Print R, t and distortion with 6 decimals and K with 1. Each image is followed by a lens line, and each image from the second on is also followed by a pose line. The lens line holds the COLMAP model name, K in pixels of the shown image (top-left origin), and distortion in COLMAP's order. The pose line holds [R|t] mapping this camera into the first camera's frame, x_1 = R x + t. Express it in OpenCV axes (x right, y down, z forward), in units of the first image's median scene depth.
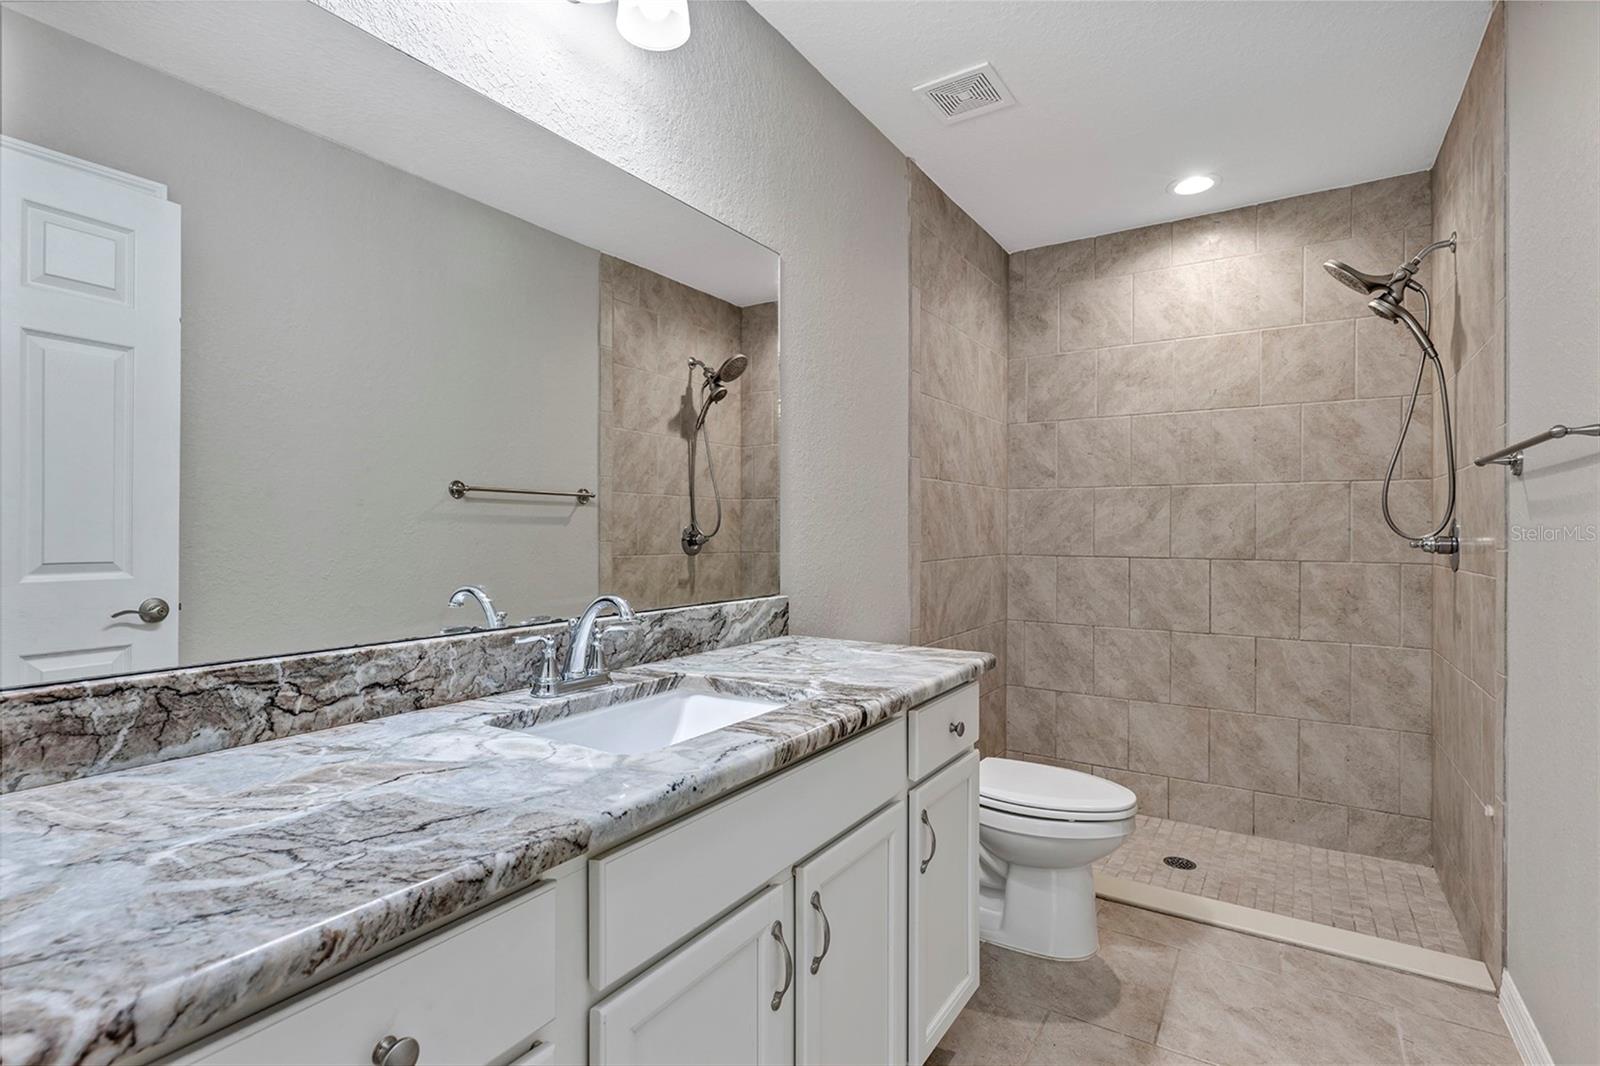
lens RADIAL K [[761.7, 0, 795.7], [0, 761.7, 529.0], [0, 0, 1]] dist [0.000261, 0.000235]
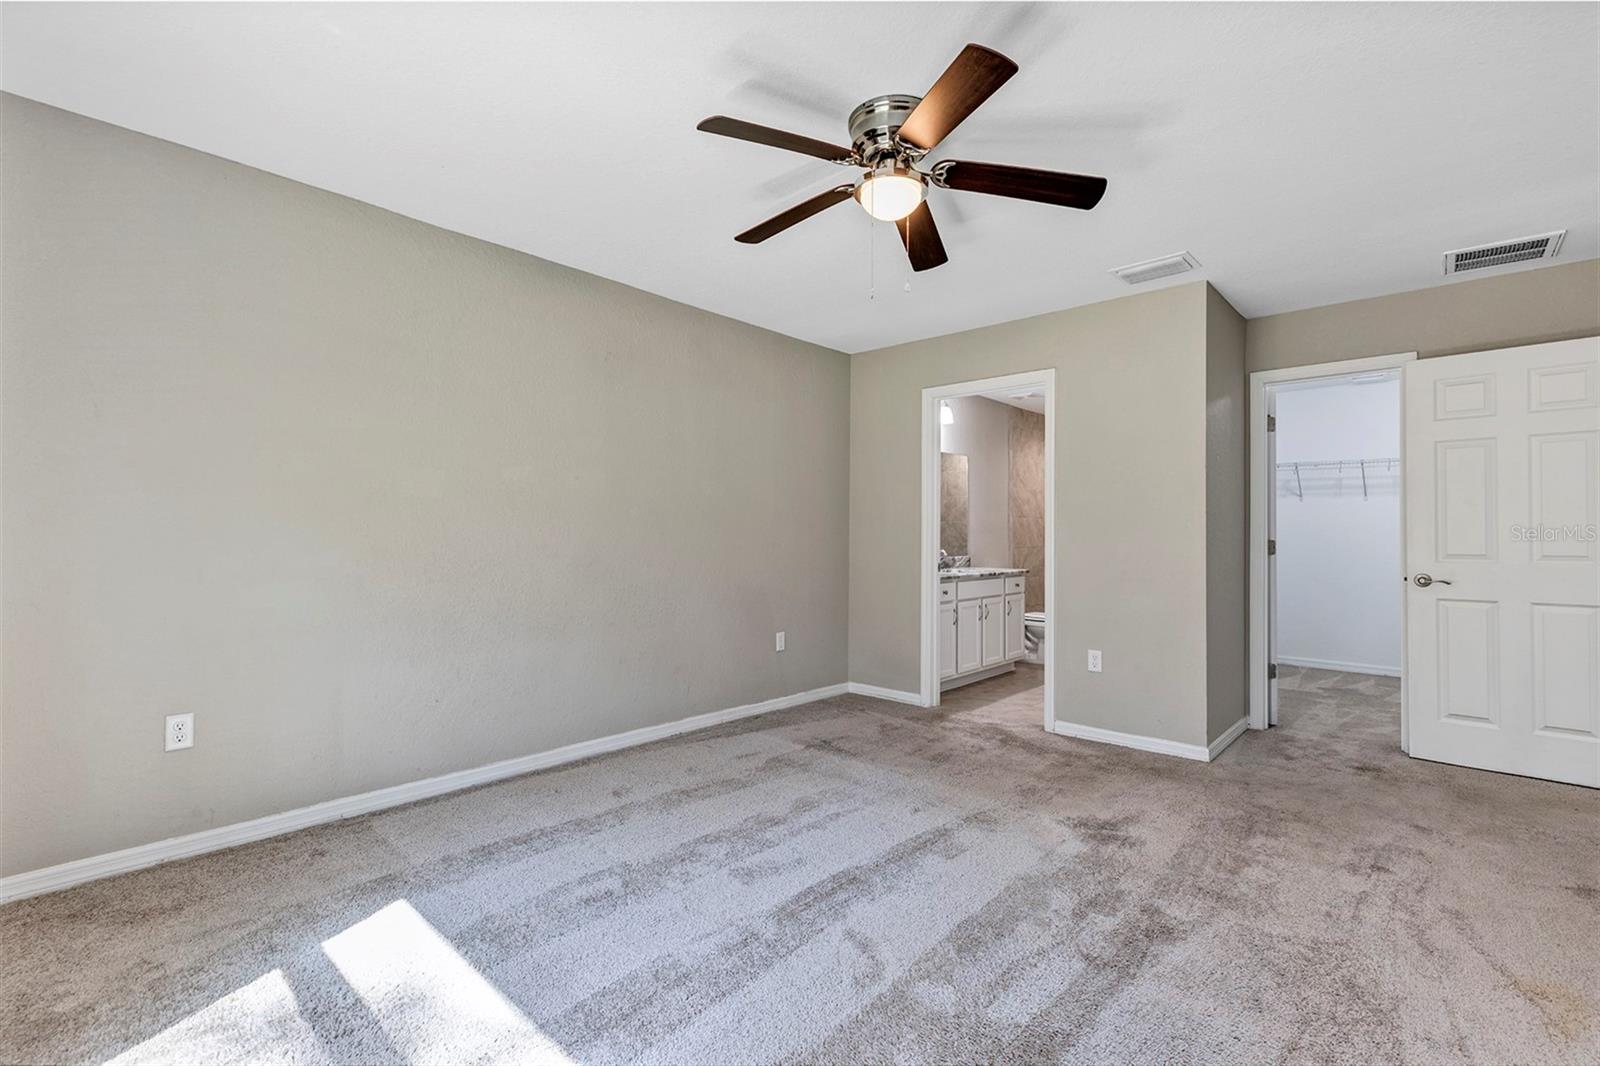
lens RADIAL K [[728.9, 0, 792.8], [0, 728.9, 527.0], [0, 0, 1]] dist [0.009819, 0.000216]
pose [[0.986129, -0.004298, -0.165927, -0.188002], [0.003183, 0.999971, -0.006984, -0.015792], [0.165952, 0.006360, 0.986113, -1.764172]]
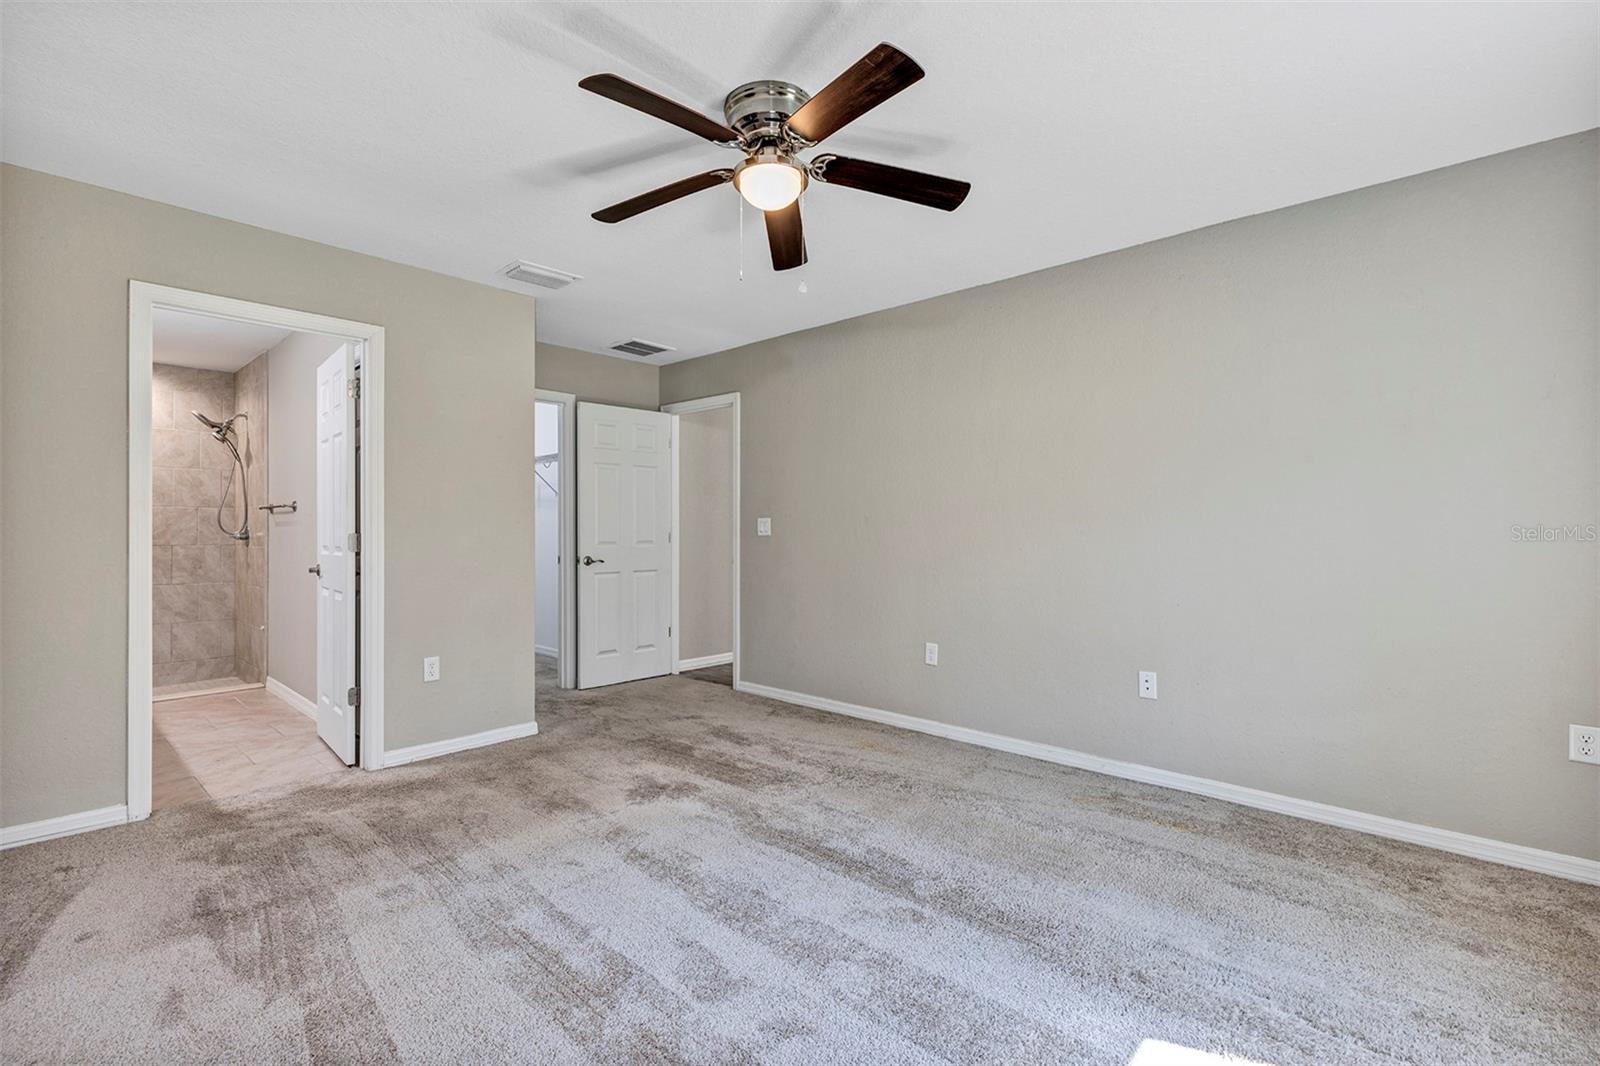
lens RADIAL K [[728.9, 0, 792.8], [0, 728.9, 527.0], [0, 0, 1]] dist [0.009819, 0.000216]
pose [[0.175590, -0.003174, 0.984458, -1.059554], [-0.001338, 0.999993, 0.003462, -0.017667], [-0.984462, -0.001925, 0.175584, -1.057401]]
